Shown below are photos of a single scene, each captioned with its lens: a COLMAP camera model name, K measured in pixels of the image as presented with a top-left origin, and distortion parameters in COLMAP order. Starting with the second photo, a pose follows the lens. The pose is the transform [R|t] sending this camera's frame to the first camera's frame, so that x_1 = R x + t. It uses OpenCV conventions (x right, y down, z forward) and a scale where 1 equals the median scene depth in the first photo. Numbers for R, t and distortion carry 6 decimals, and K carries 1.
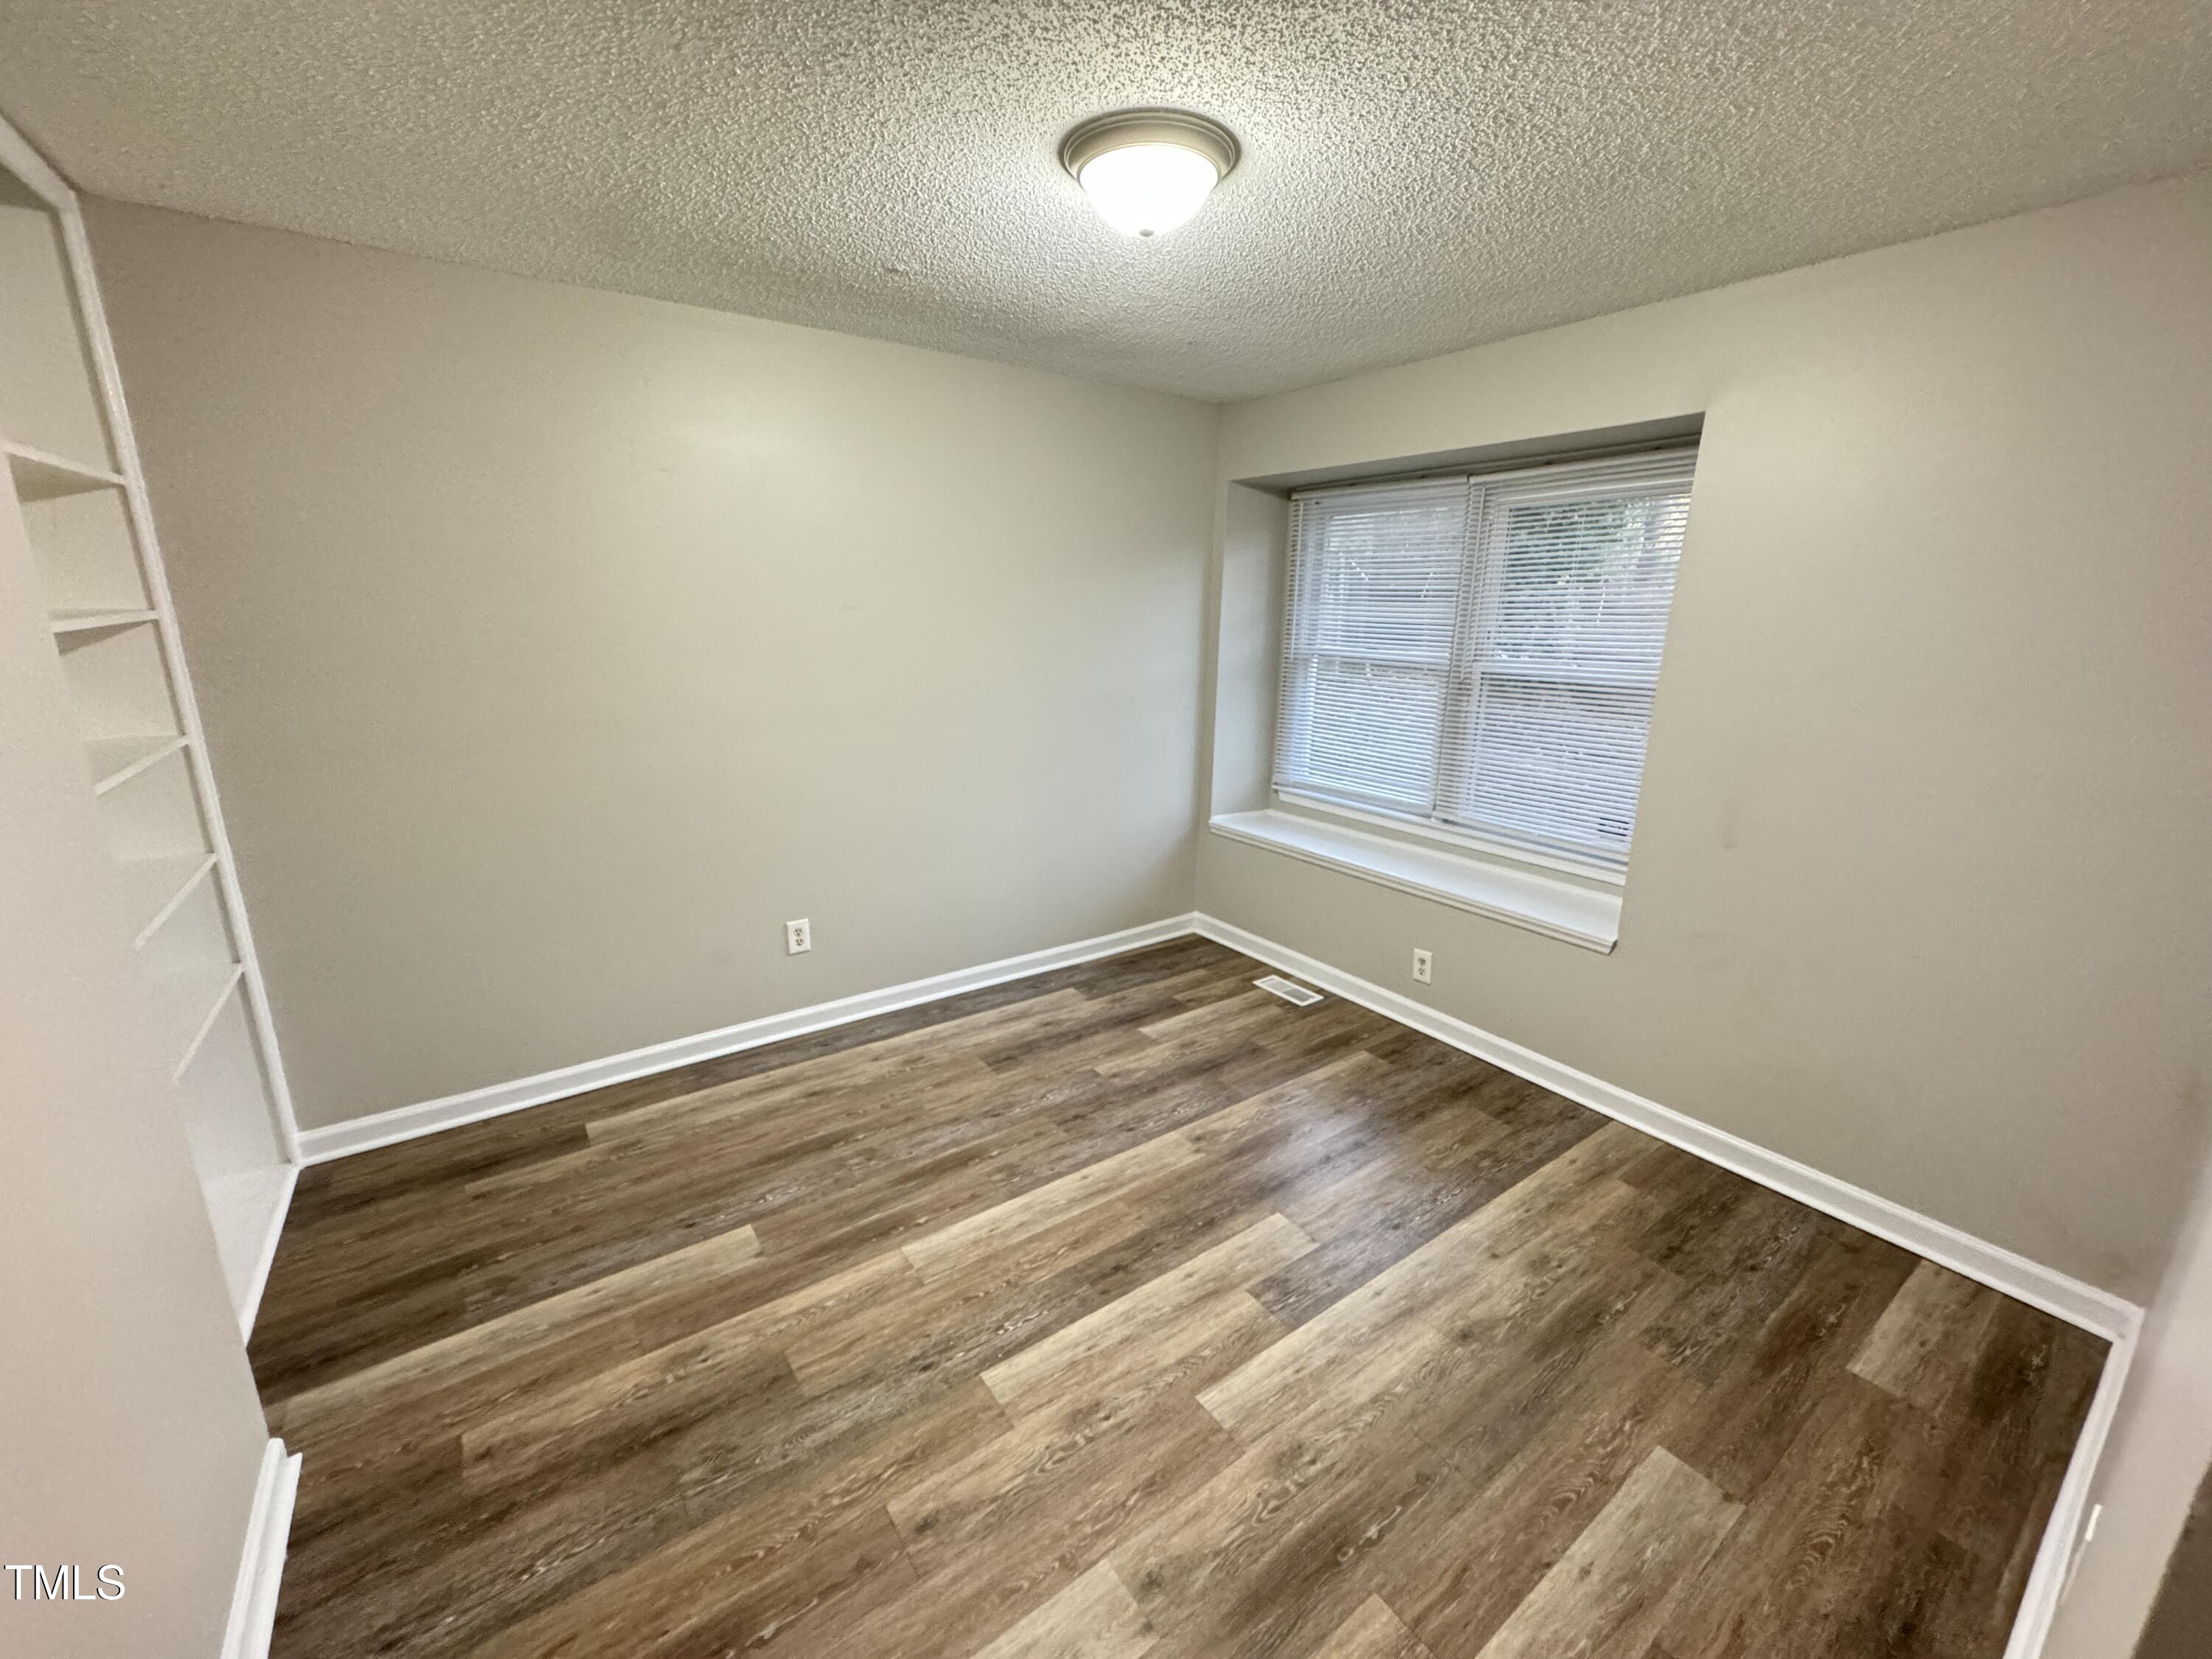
lens RADIAL K [[880.9, 0, 1094.6], [0, 880.9, 827.8], [0, 0, 1]] dist [0.004581, 0.000046]
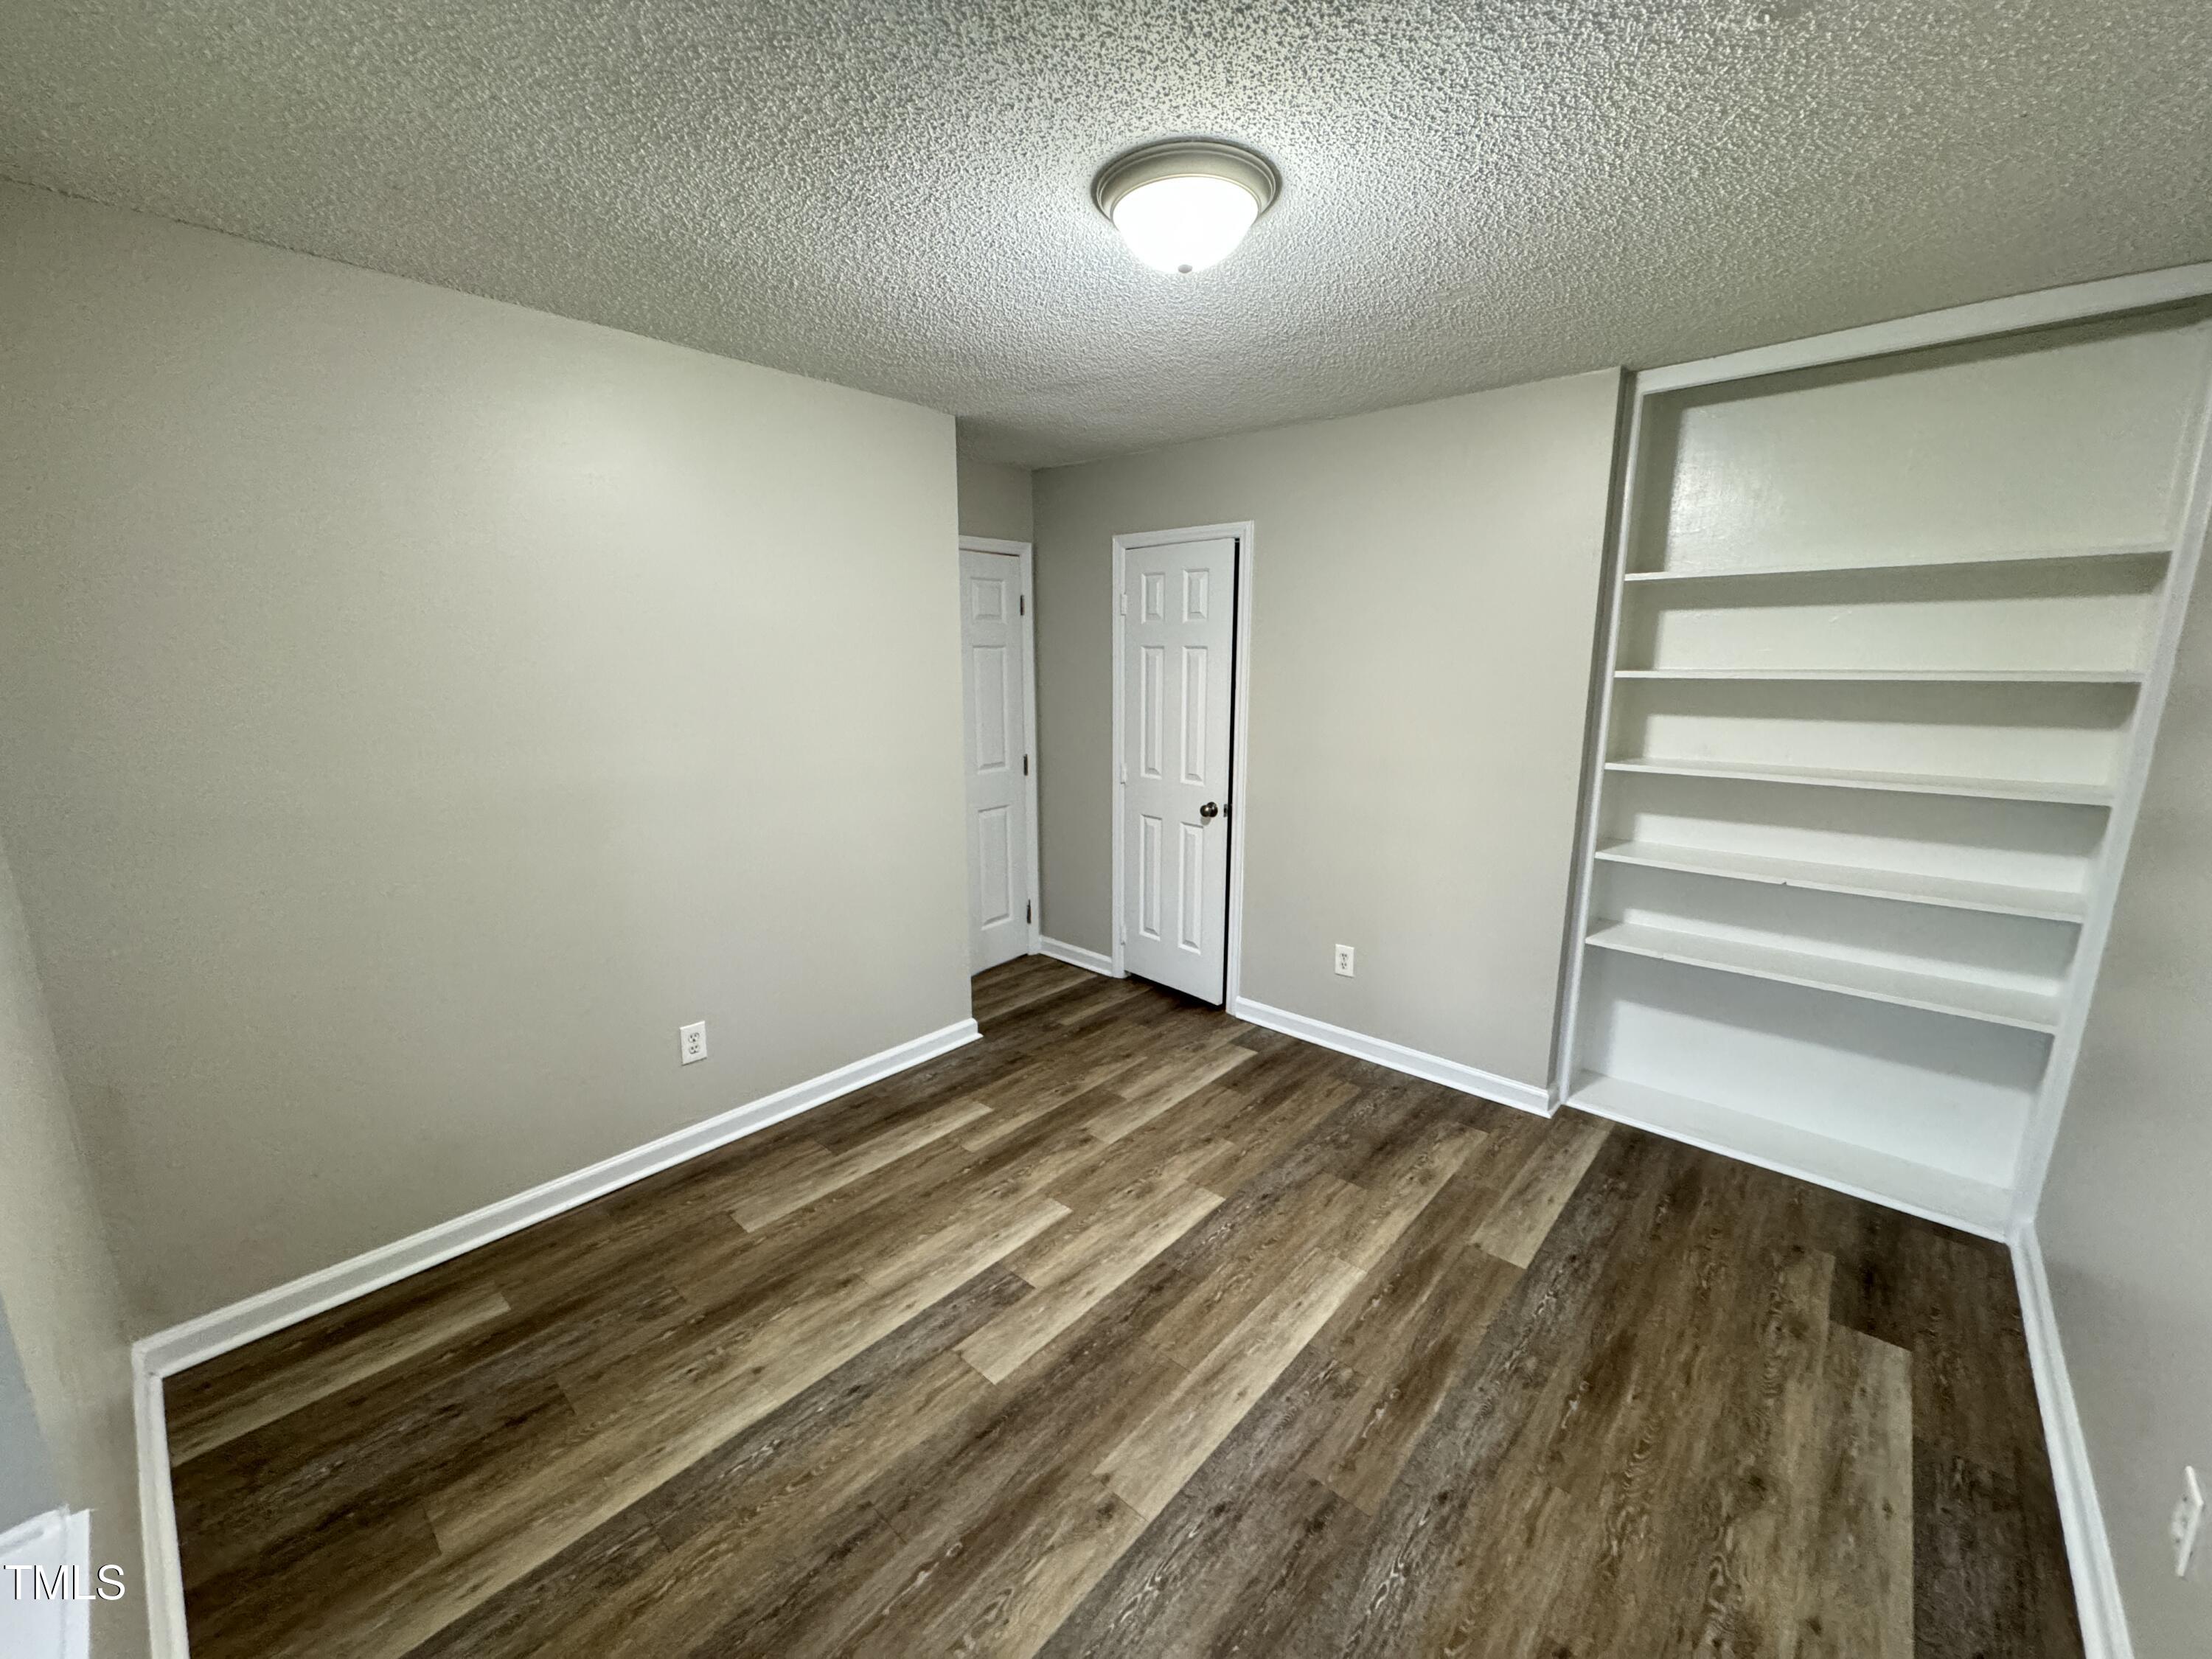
lens RADIAL K [[880.9, 0, 1099.9], [0, 880.9, 827.4], [0, 0, 1]] dist [0.004581, 0.000046]
pose [[-0.974862, 0.029158, -0.220892, 0.305223], [-0.069745, 0.901642, 0.426823, -0.422433], [0.211611, 0.431500, -0.876943, 1.659368]]
